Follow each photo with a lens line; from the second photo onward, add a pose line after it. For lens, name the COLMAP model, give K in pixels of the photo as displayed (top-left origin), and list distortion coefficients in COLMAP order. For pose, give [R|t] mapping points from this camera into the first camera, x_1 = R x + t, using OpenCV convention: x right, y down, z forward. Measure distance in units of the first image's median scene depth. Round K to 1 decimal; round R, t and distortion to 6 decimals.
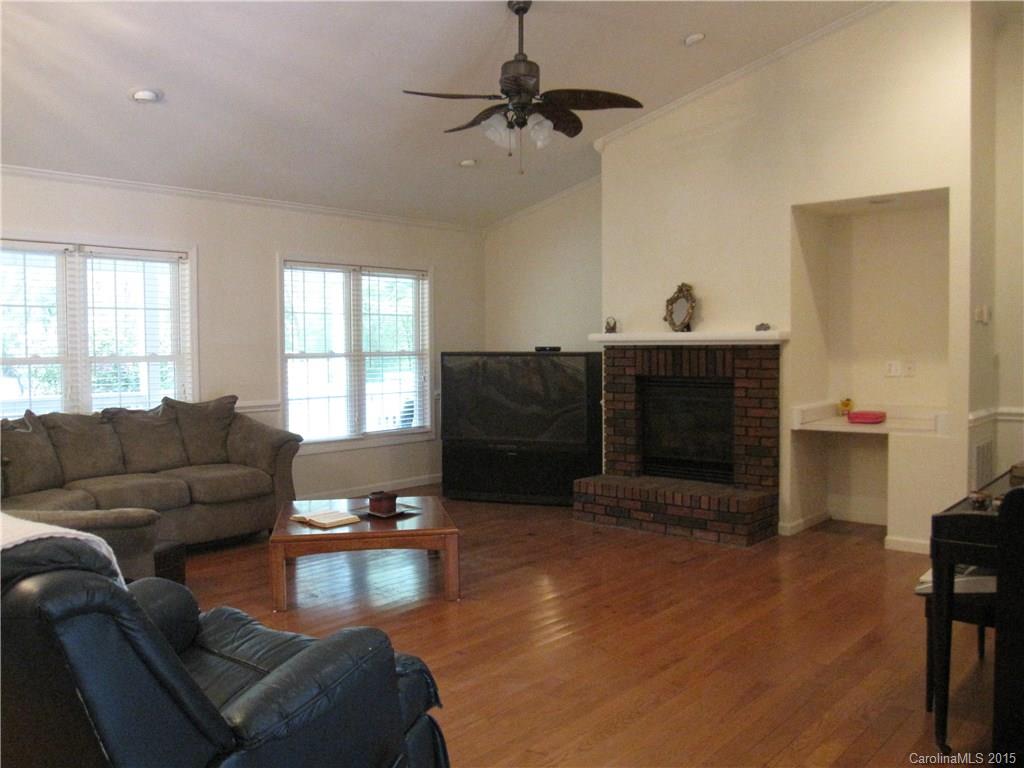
lens RADIAL K [[840.2, 0, 513.0], [0, 840.2, 383.5], [0, 0, 1]] dist [-0.083656, 0.014296]
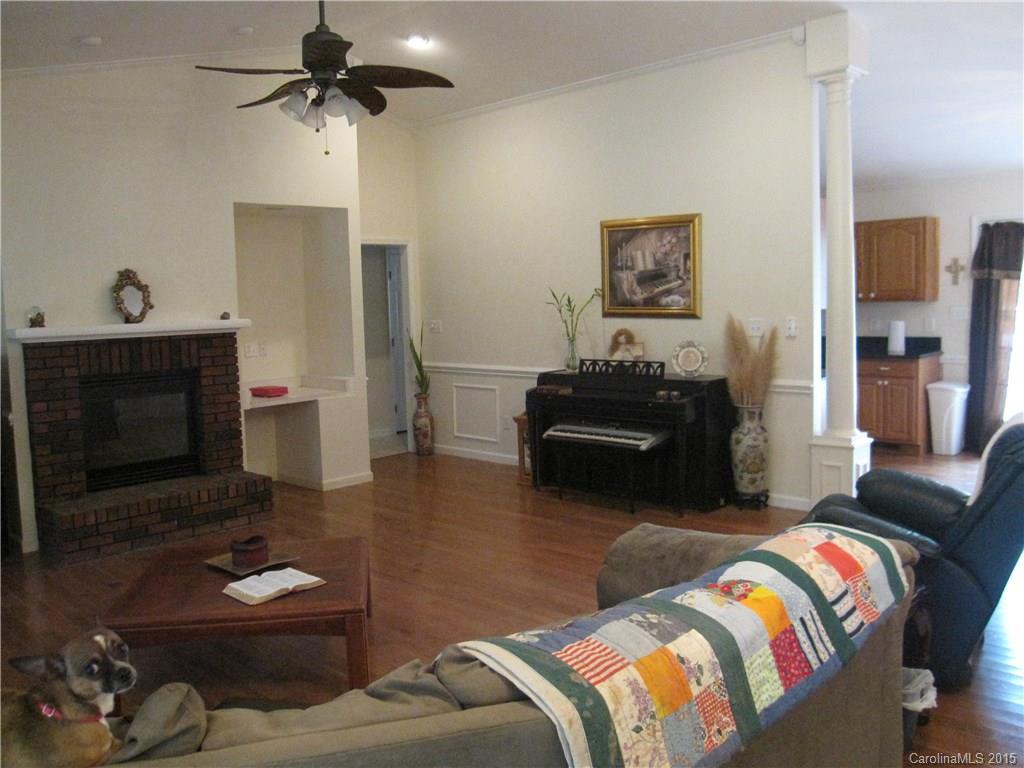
lens RADIAL K [[840.2, 0, 511.9], [0, 840.2, 383.1], [0, 0, 1]] dist [-0.083656, 0.014296]
pose [[0.043538, -0.092968, 0.994717, -0.680032], [0.069841, 0.993508, 0.089798, -0.048811], [-0.996608, 0.065562, 0.049749, 0.553232]]
